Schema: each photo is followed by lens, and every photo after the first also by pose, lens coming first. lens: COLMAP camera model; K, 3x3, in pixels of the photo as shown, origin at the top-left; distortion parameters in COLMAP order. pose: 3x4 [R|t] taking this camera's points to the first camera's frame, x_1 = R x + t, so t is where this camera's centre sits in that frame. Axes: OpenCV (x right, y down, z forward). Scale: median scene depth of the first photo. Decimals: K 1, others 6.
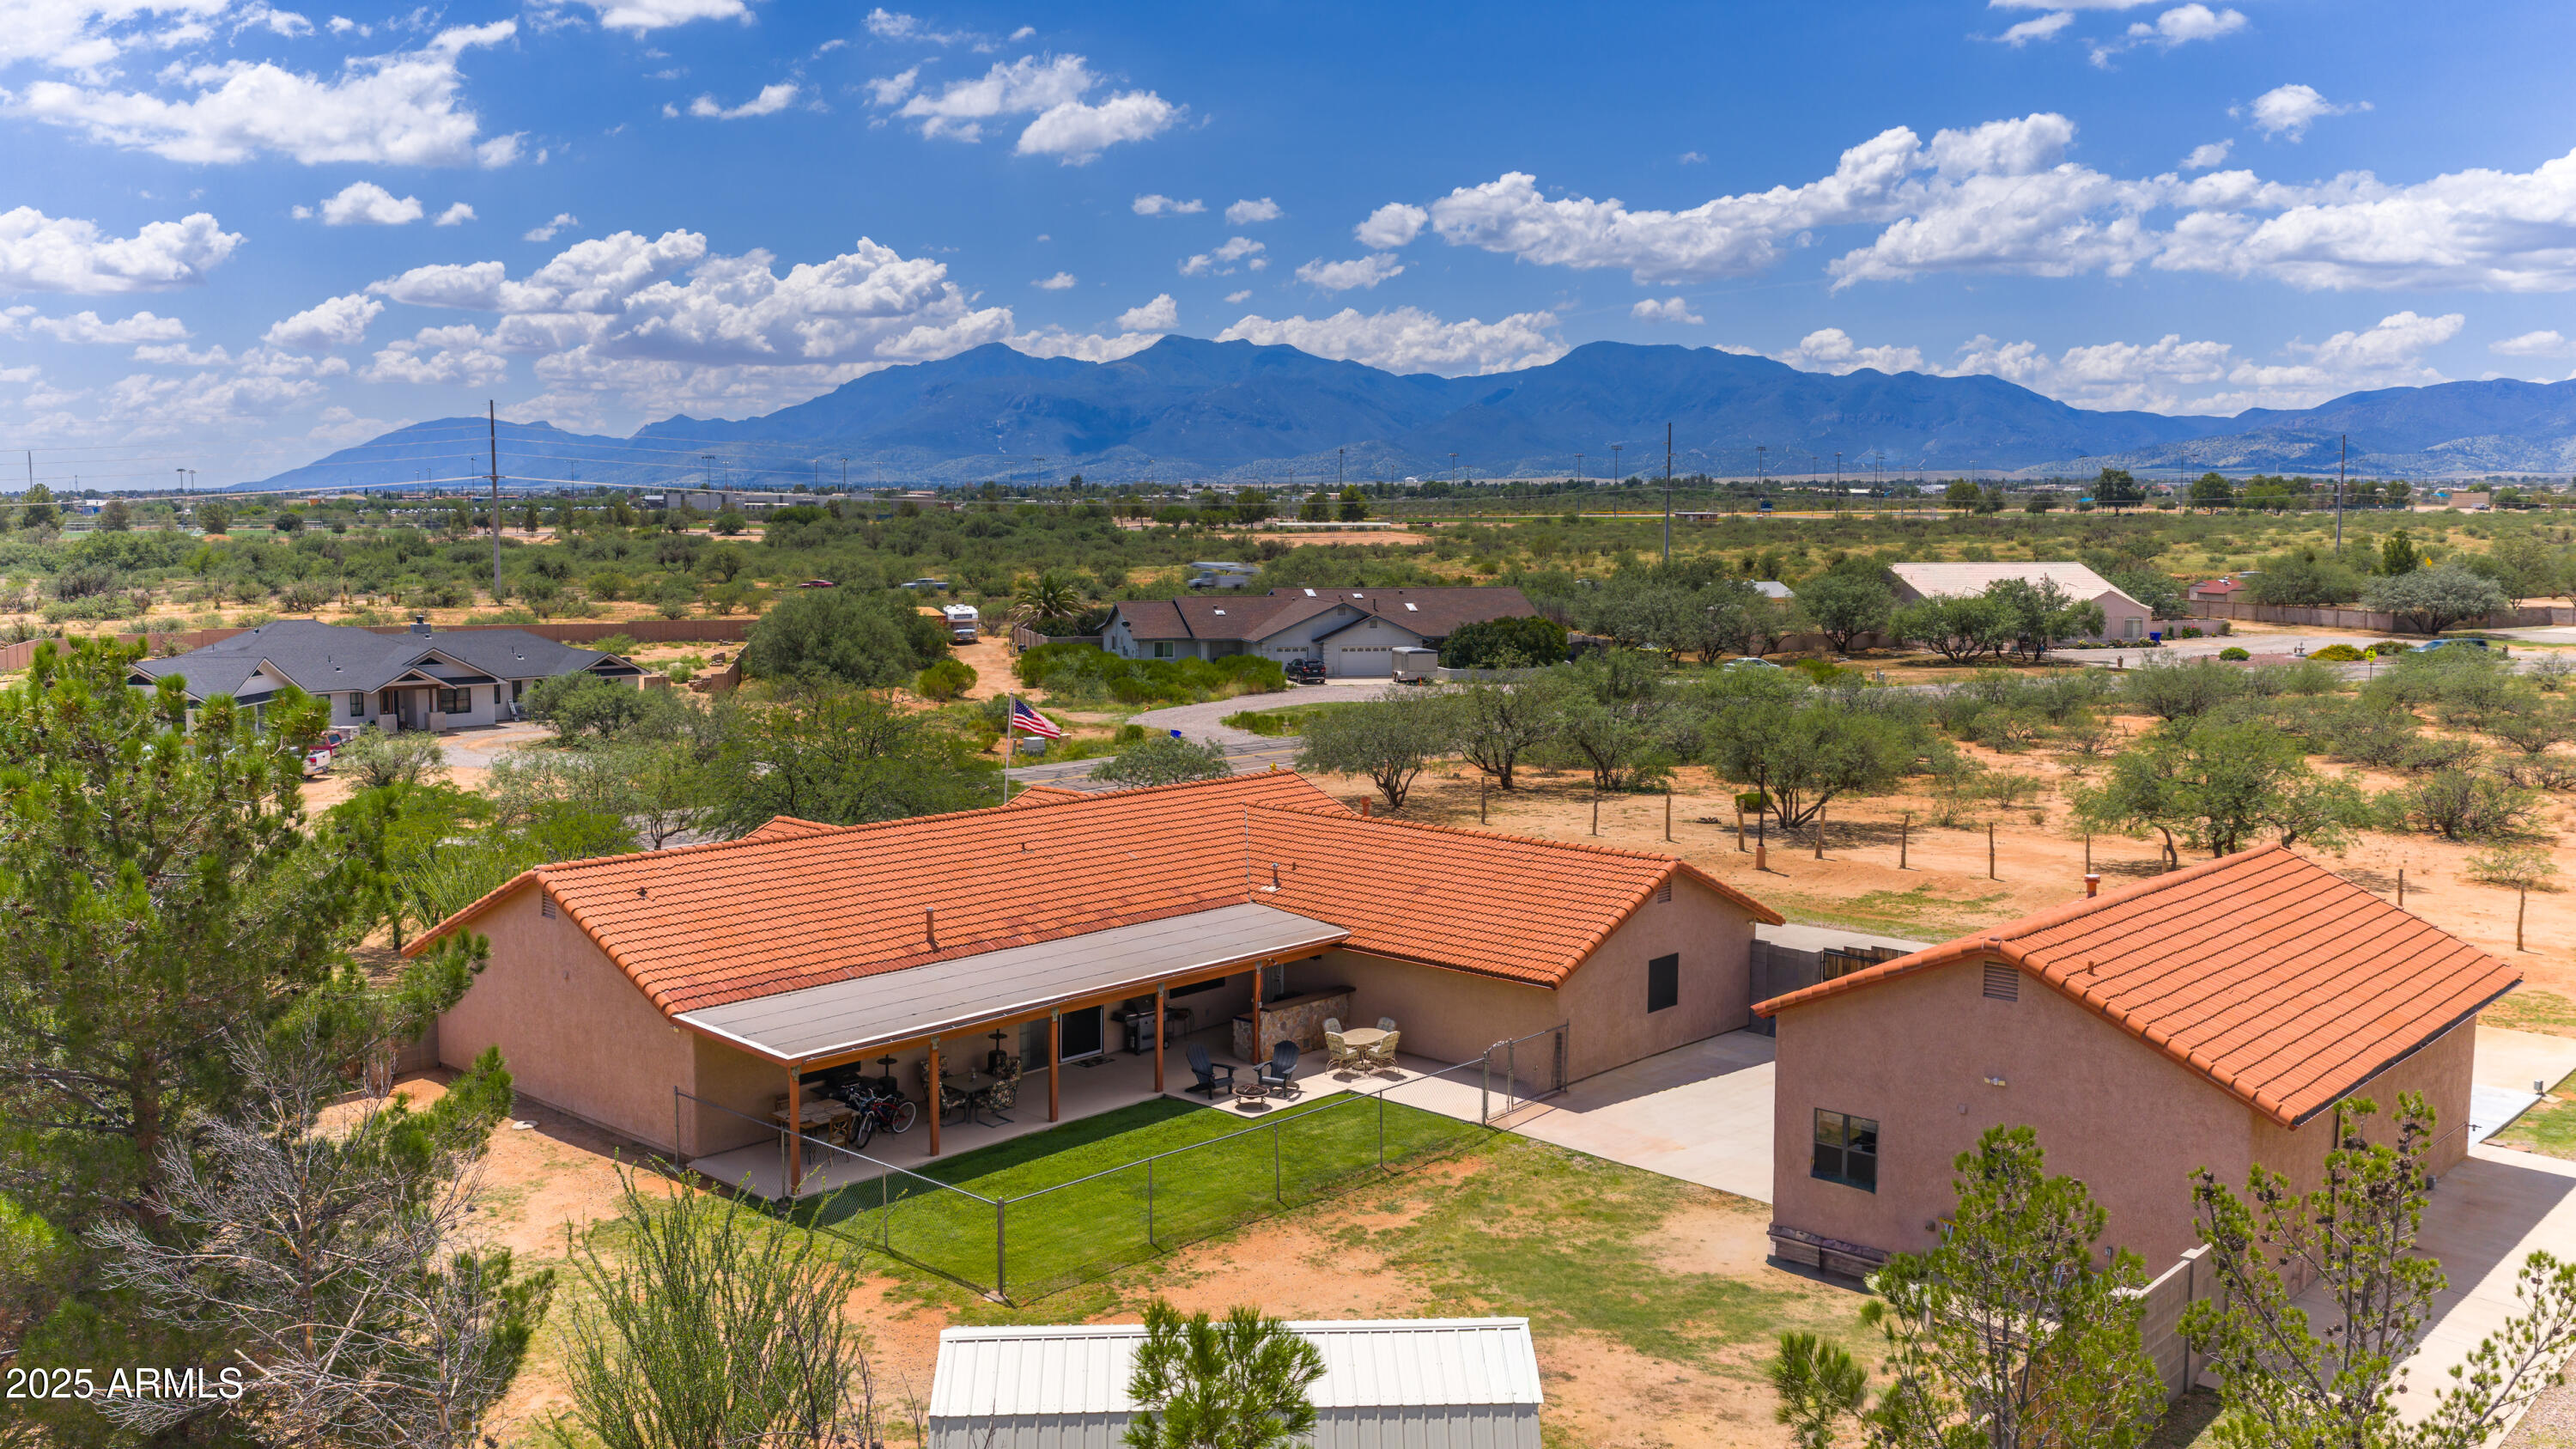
lens RADIAL K [[2143.5, 0, 1294.7], [0, 2143.5, 723.2], [0, 0, 1]] dist [0.009477, -0.023656]
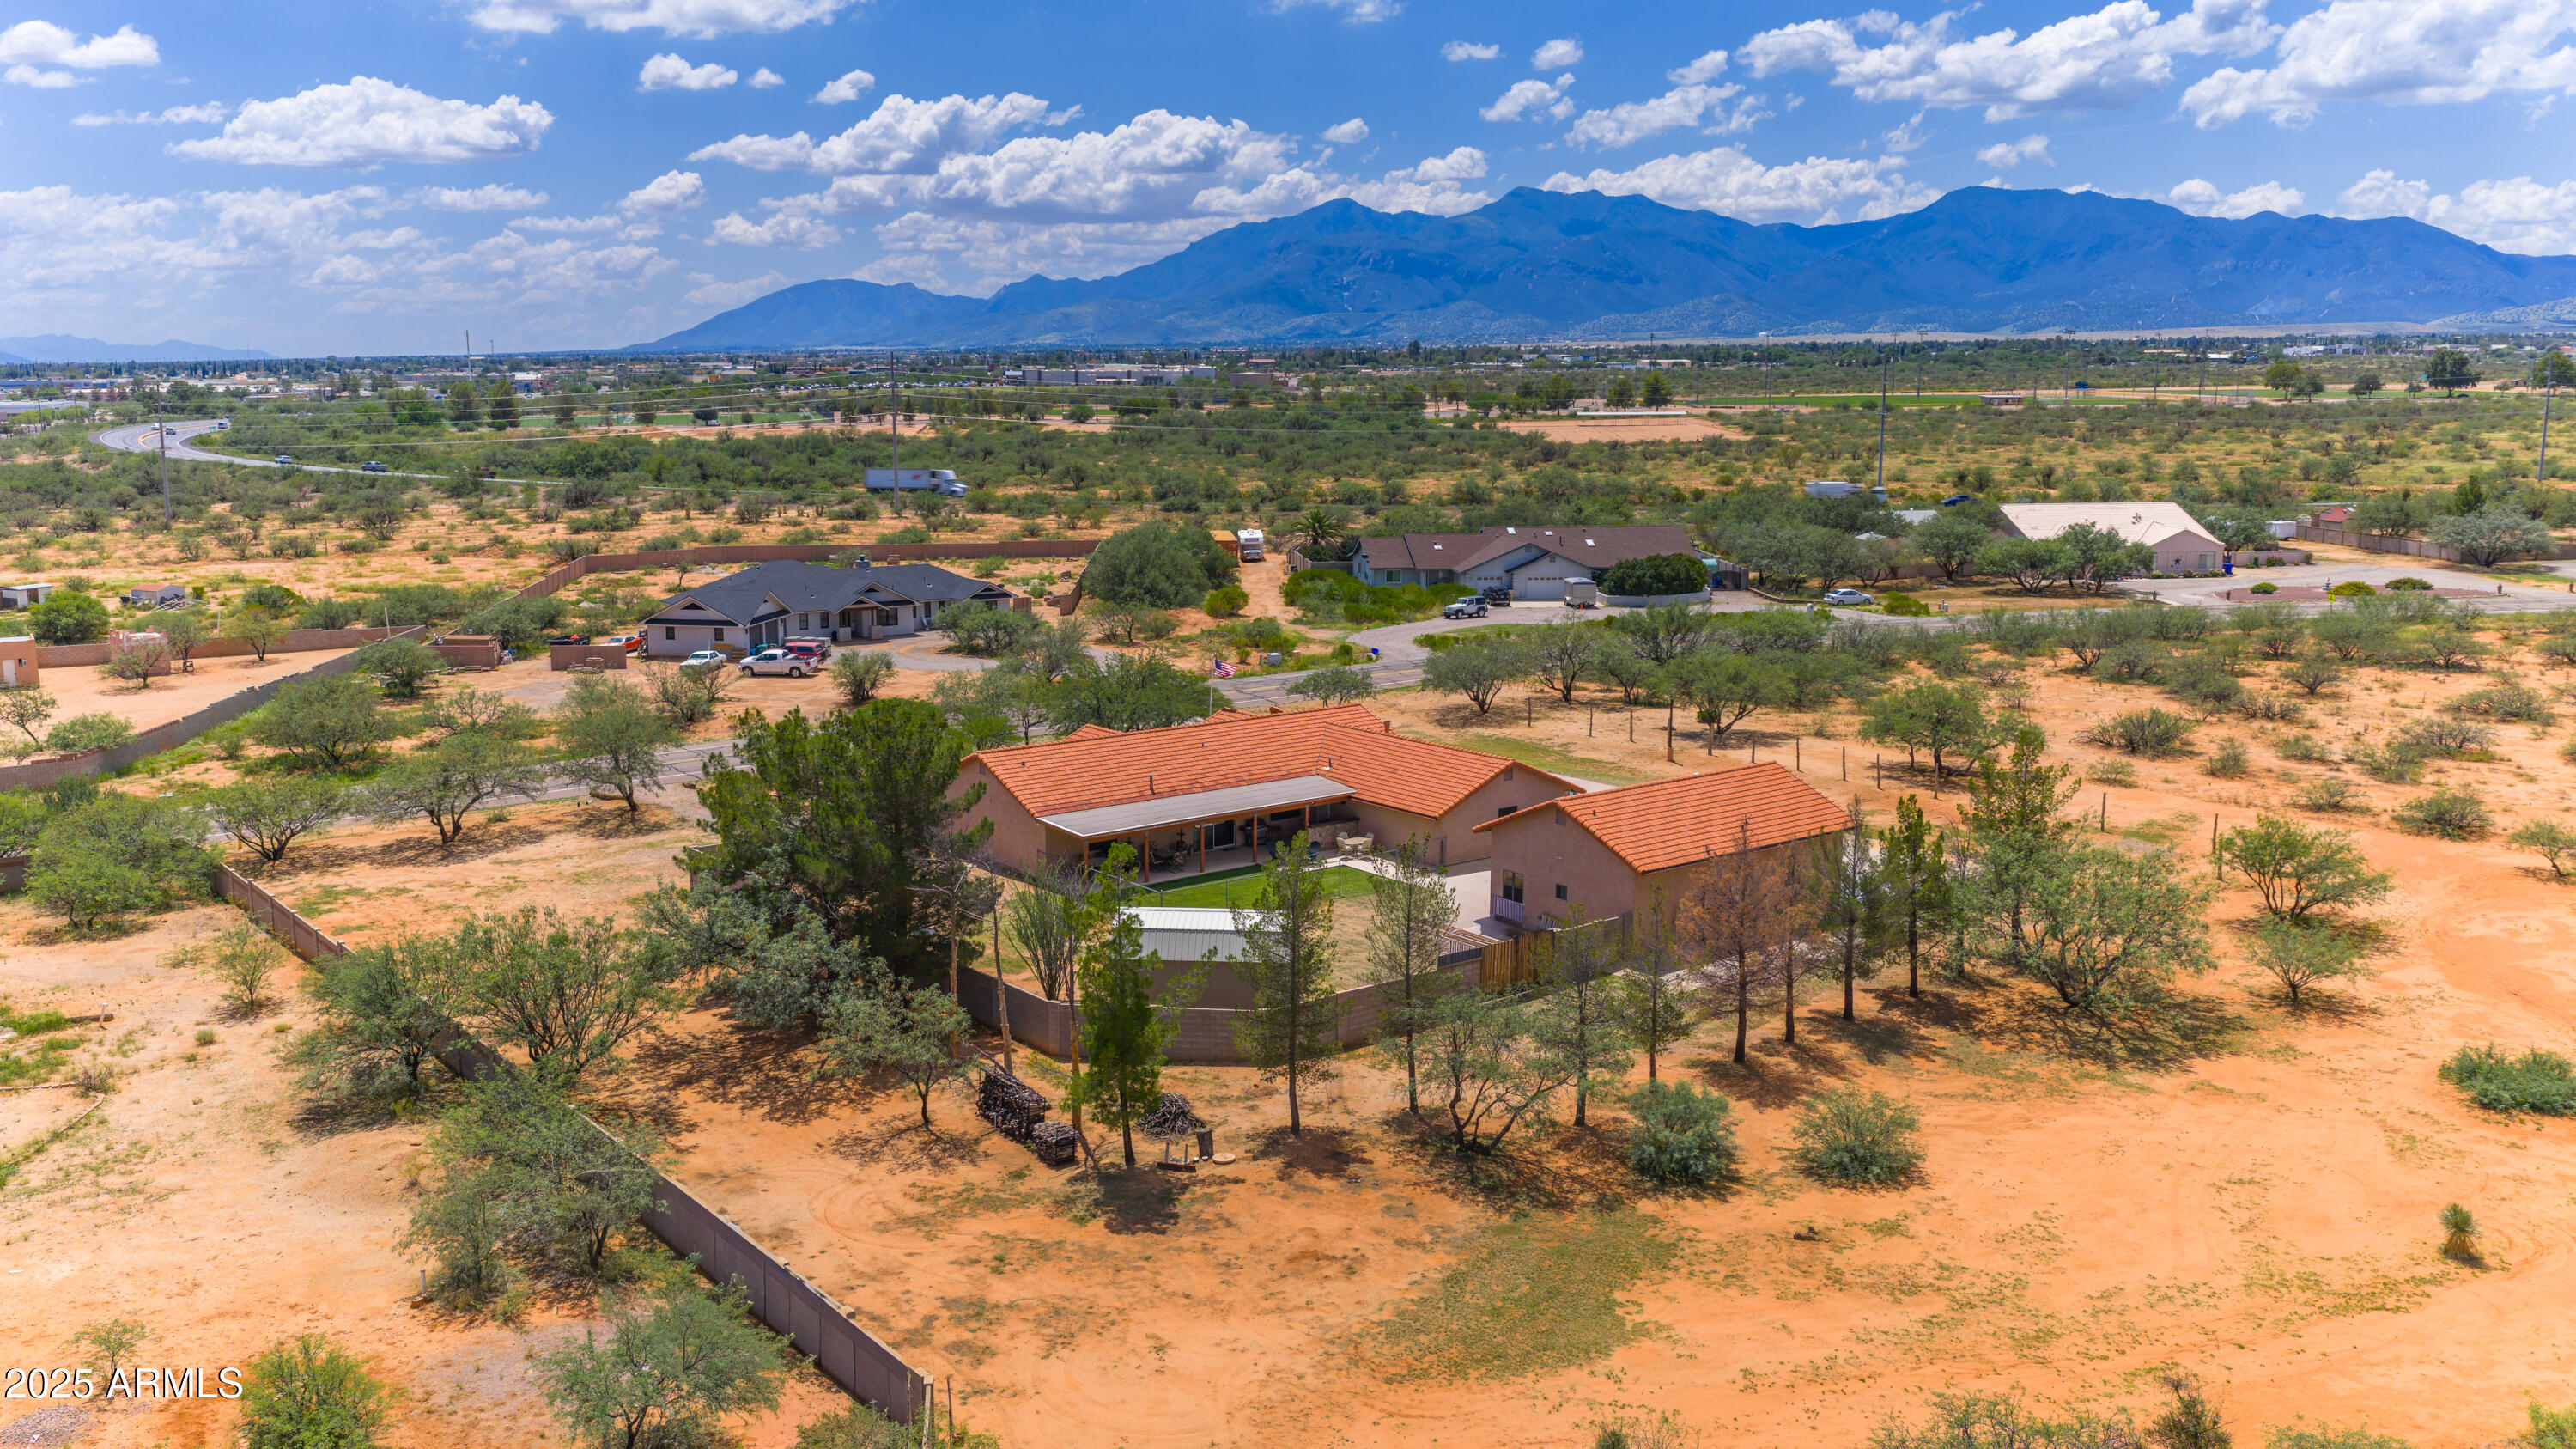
lens RADIAL K [[2143.5, 0, 1294.7], [0, 2143.5, 723.2], [0, 0, 1]] dist [0.009477, -0.023656]
pose [[0.987279, 0.022282, -0.157431, 0.090218], [-0.011875, 0.997700, 0.066741, -0.032192], [0.158556, -0.064022, 0.985272, -0.319212]]
